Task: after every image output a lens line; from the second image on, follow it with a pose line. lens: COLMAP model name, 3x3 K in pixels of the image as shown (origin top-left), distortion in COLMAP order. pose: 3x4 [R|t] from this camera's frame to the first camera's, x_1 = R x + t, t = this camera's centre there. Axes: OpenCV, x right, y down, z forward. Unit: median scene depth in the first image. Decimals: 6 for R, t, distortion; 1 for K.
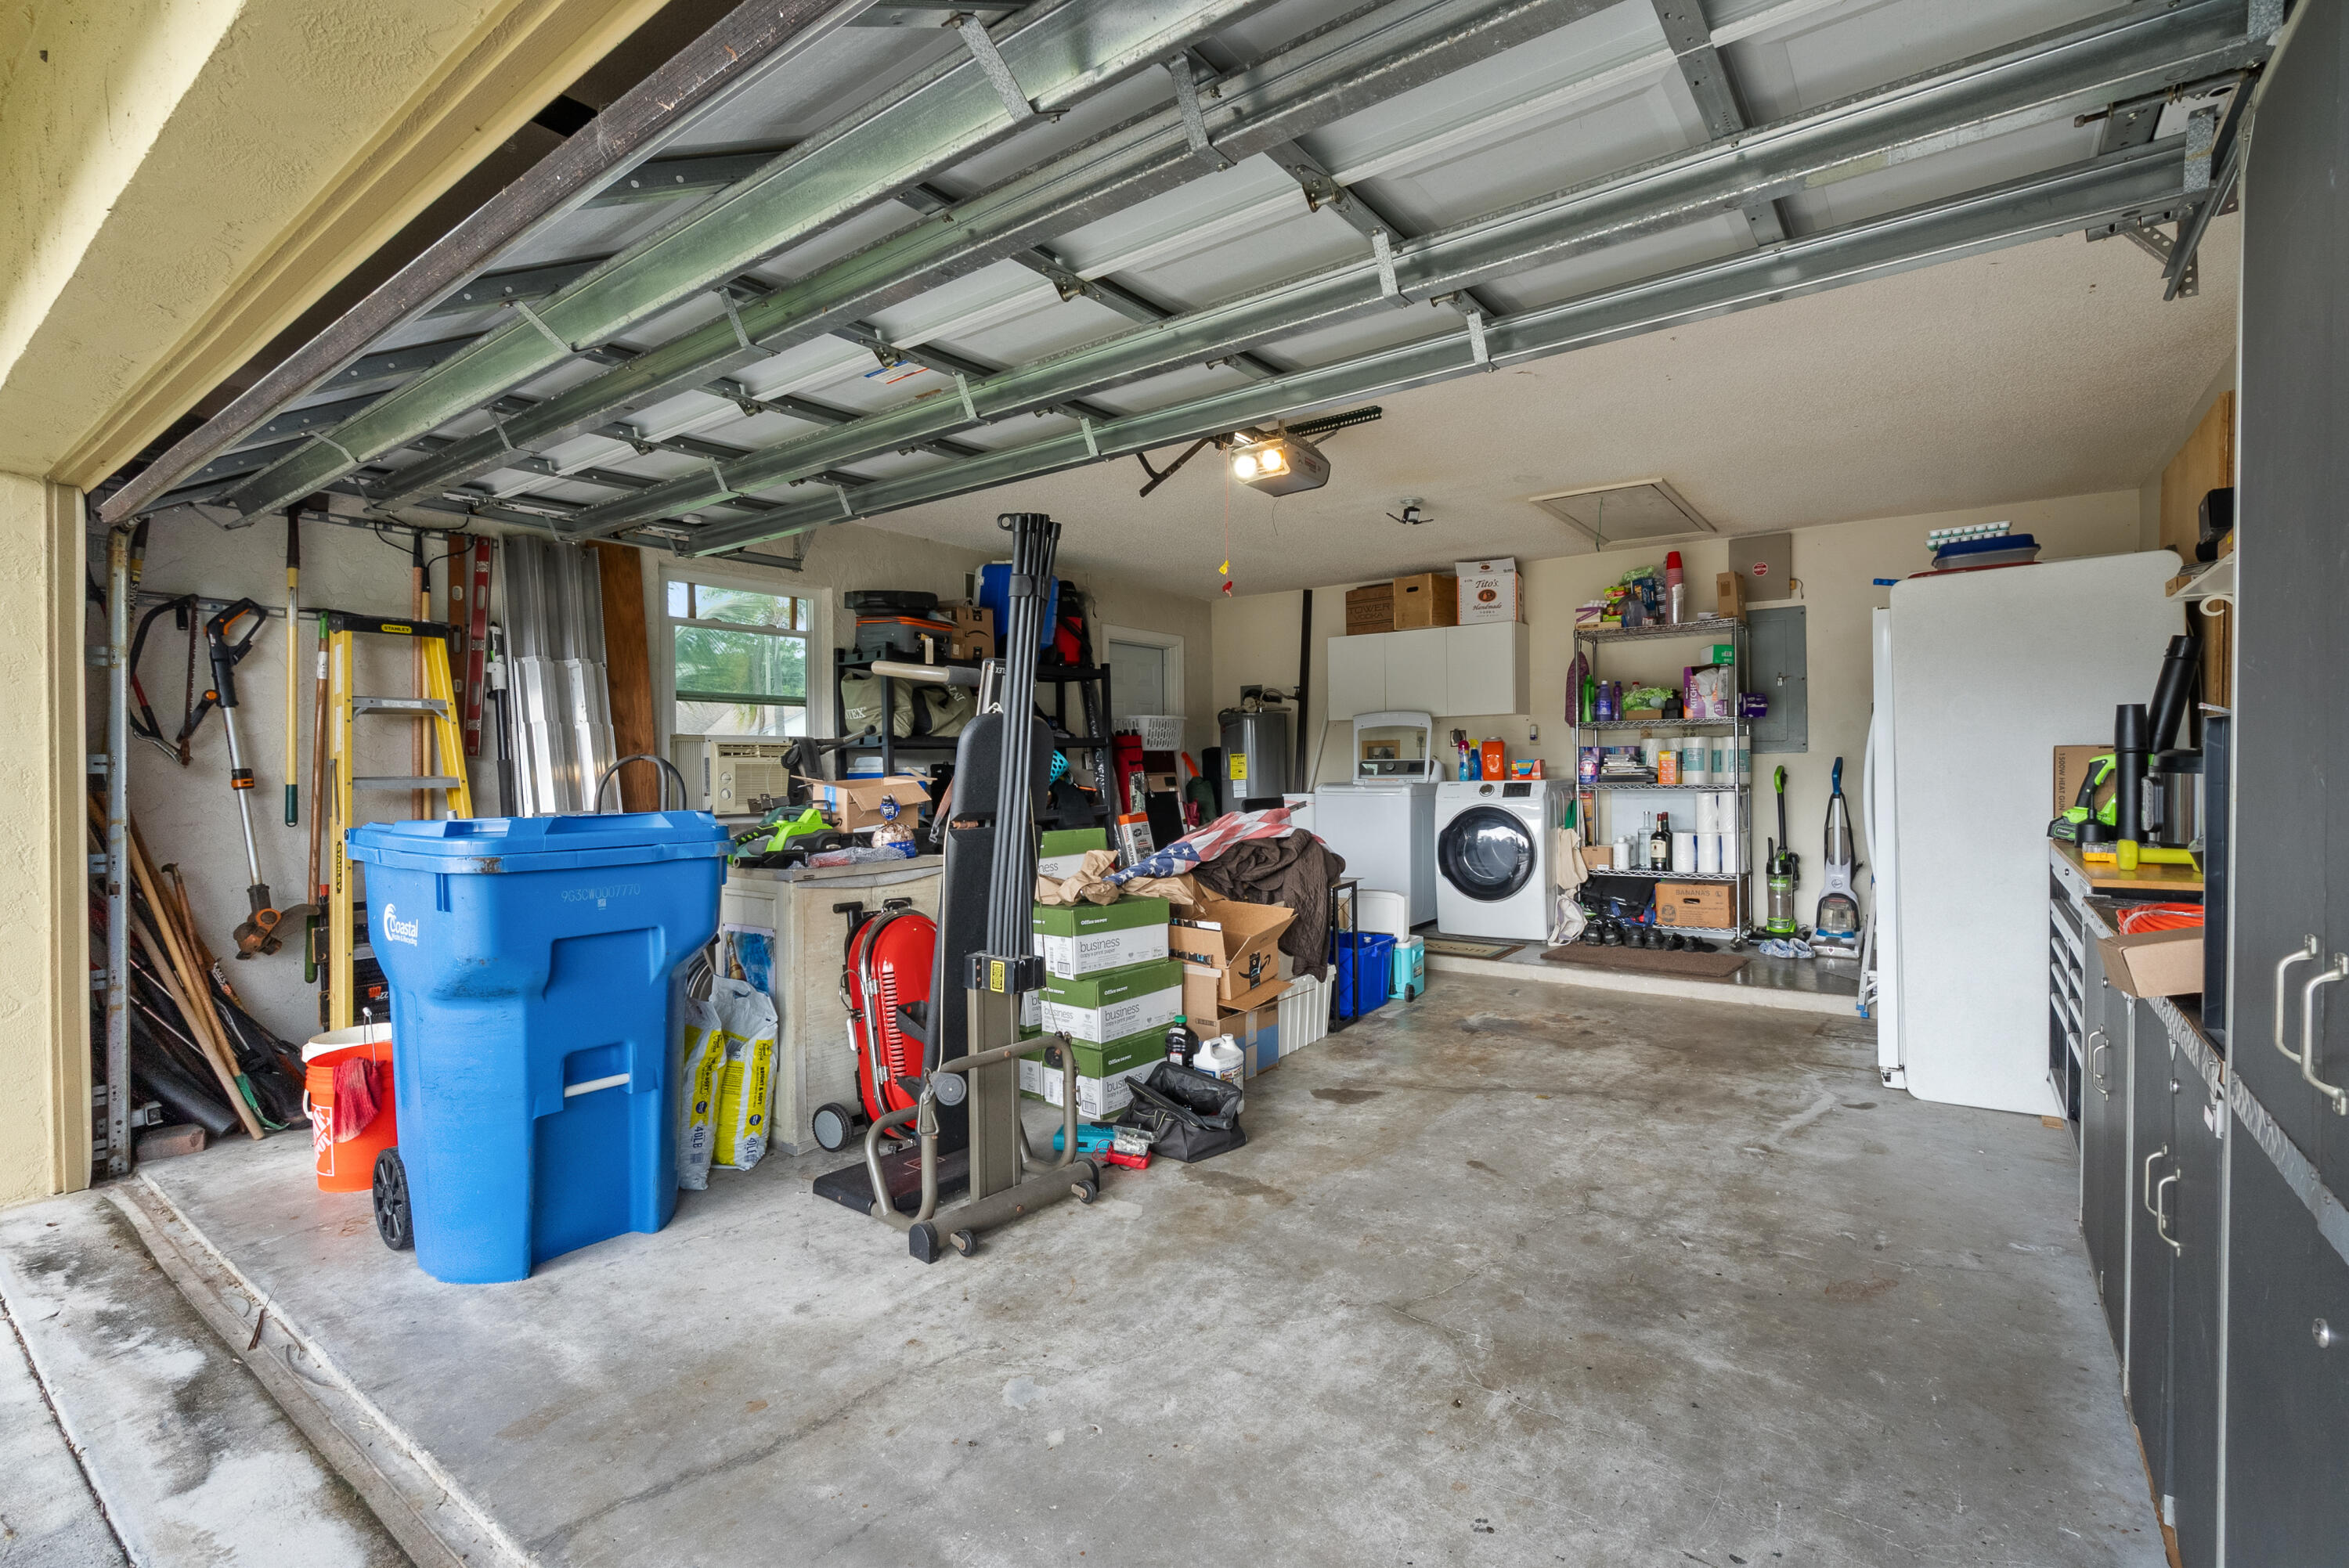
lens RADIAL K [[1072.9, 0, 1176.8], [0, 1072.9, 777.1], [0, 0, 1]] dist [0.001660, -0.000202]
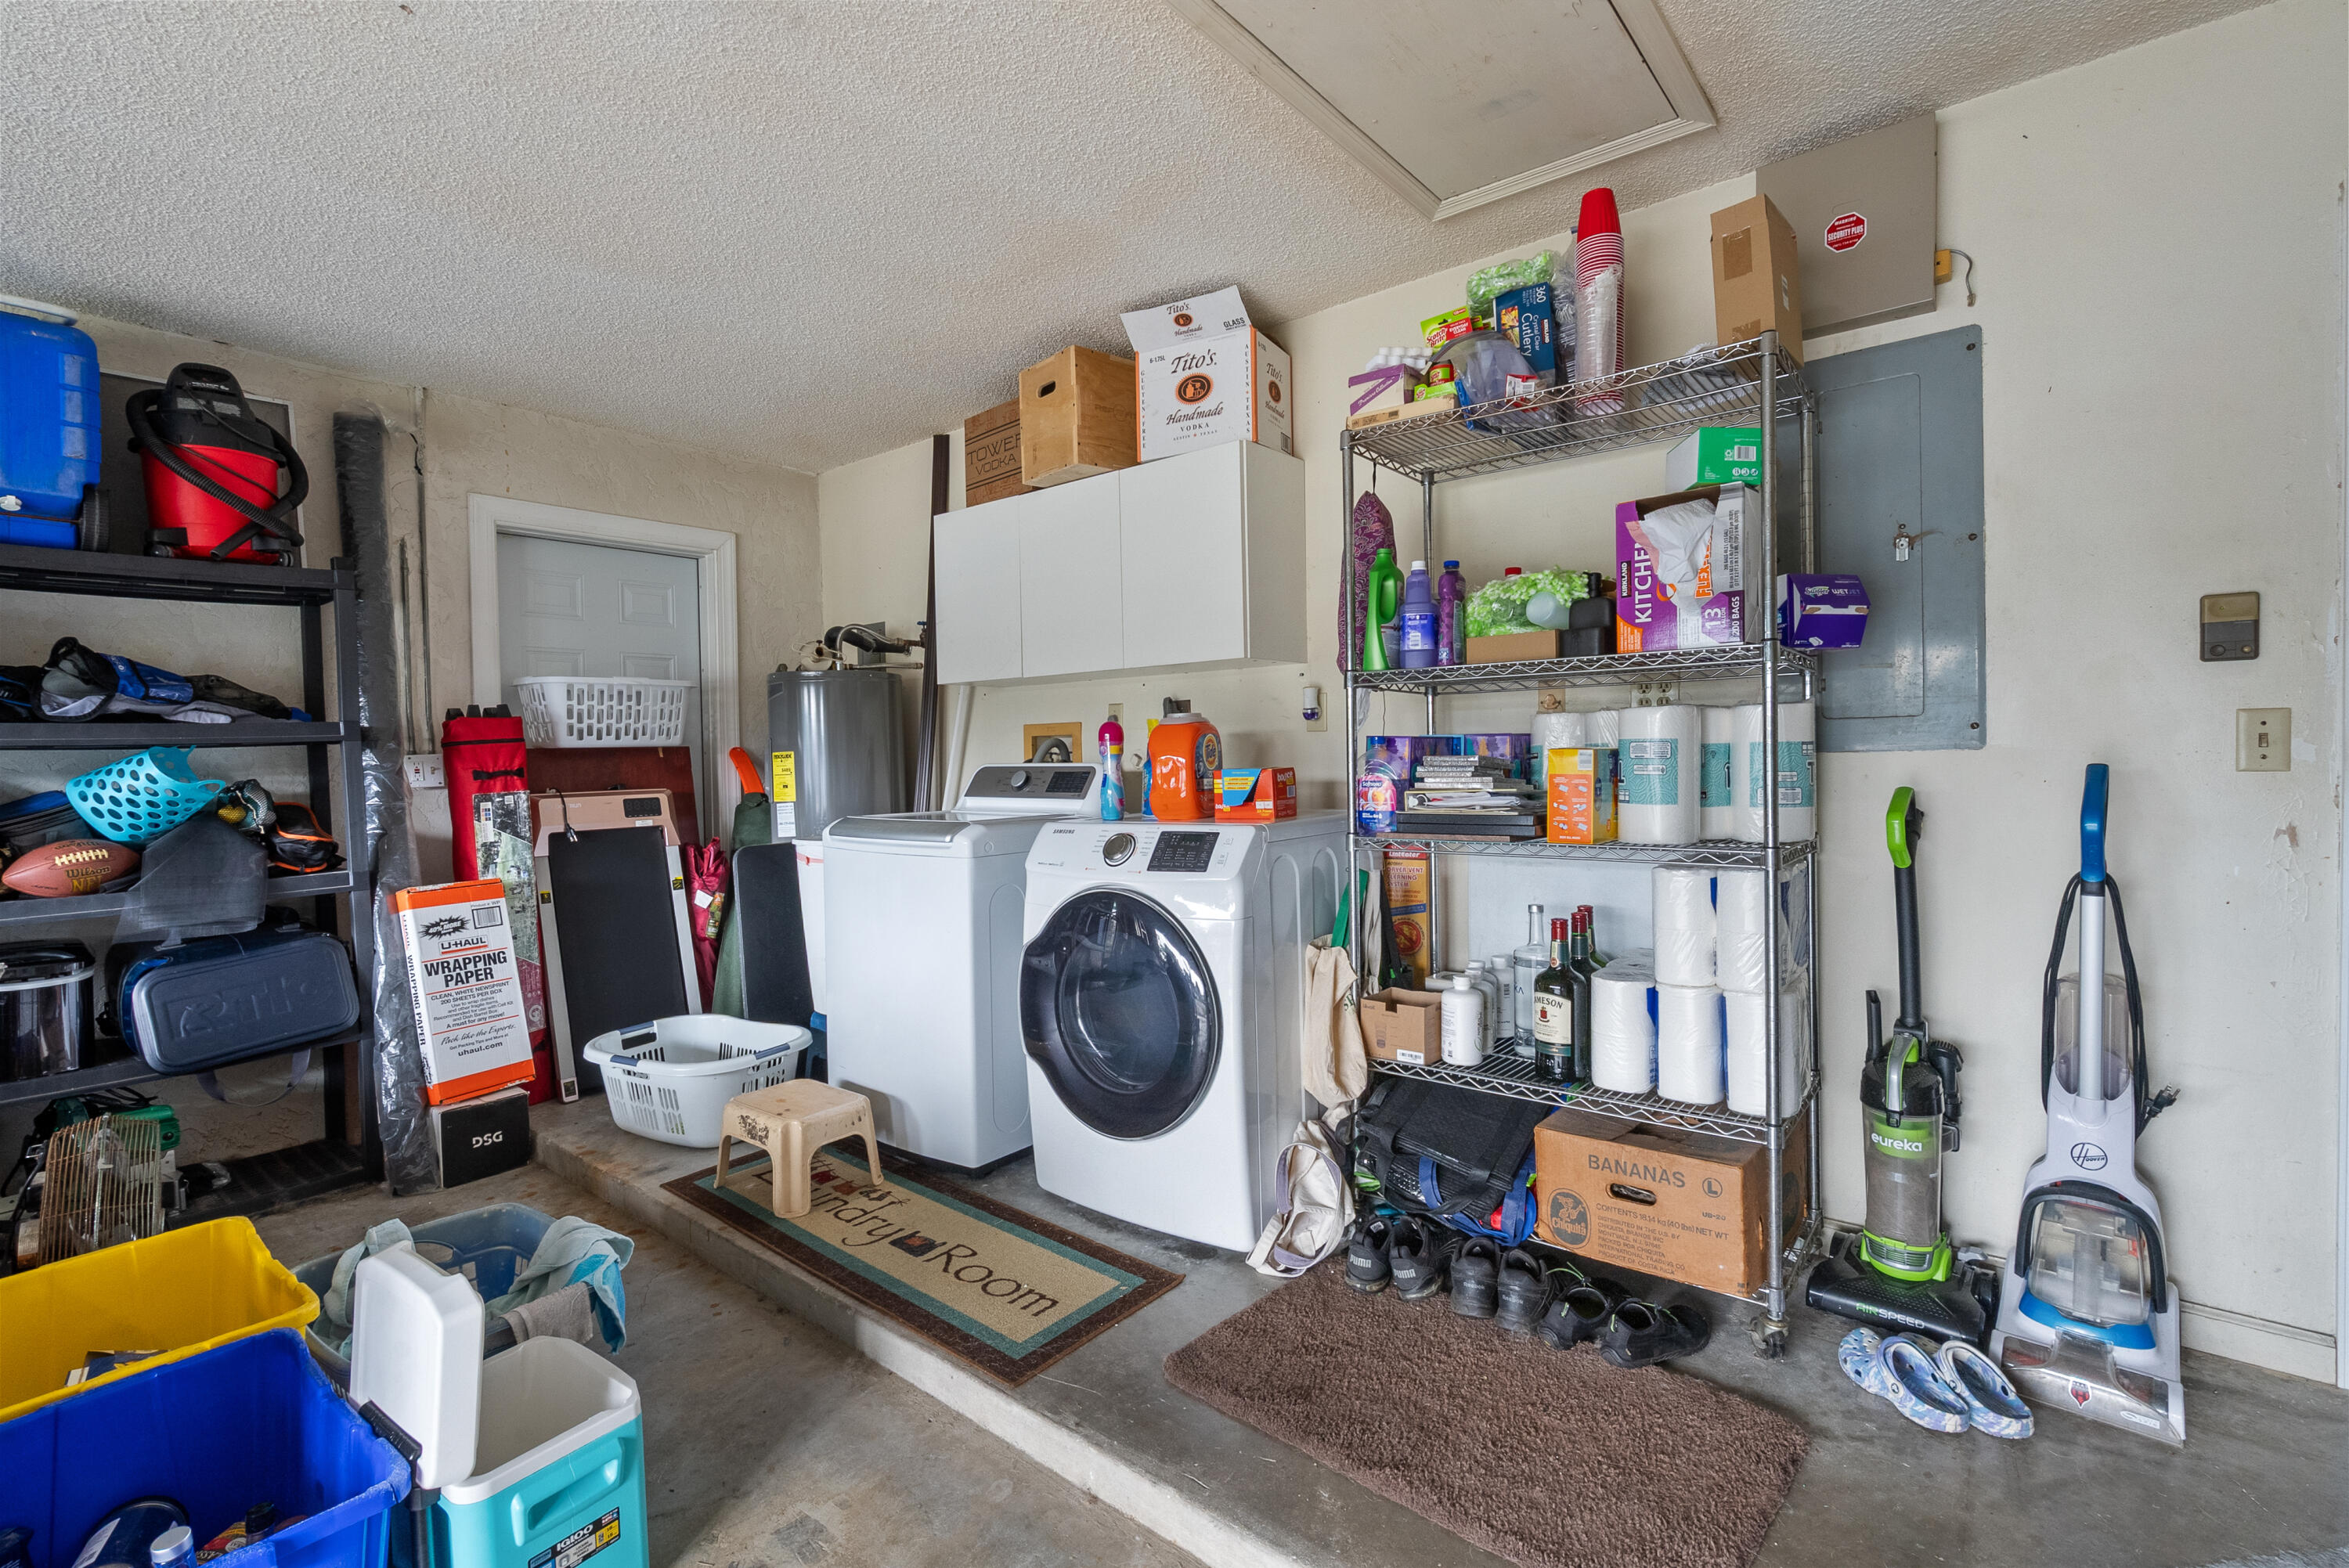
lens RADIAL K [[1072.9, 0, 1167.6], [0, 1072.9, 777.1], [0, 0, 1]] dist [0.001660, -0.000202]
pose [[0.998042, -0.003869, -0.062435, 0.340438], [0.004701, 0.999902, 0.013181, -0.019538], [0.062378, -0.013449, 0.997962, 0.628292]]
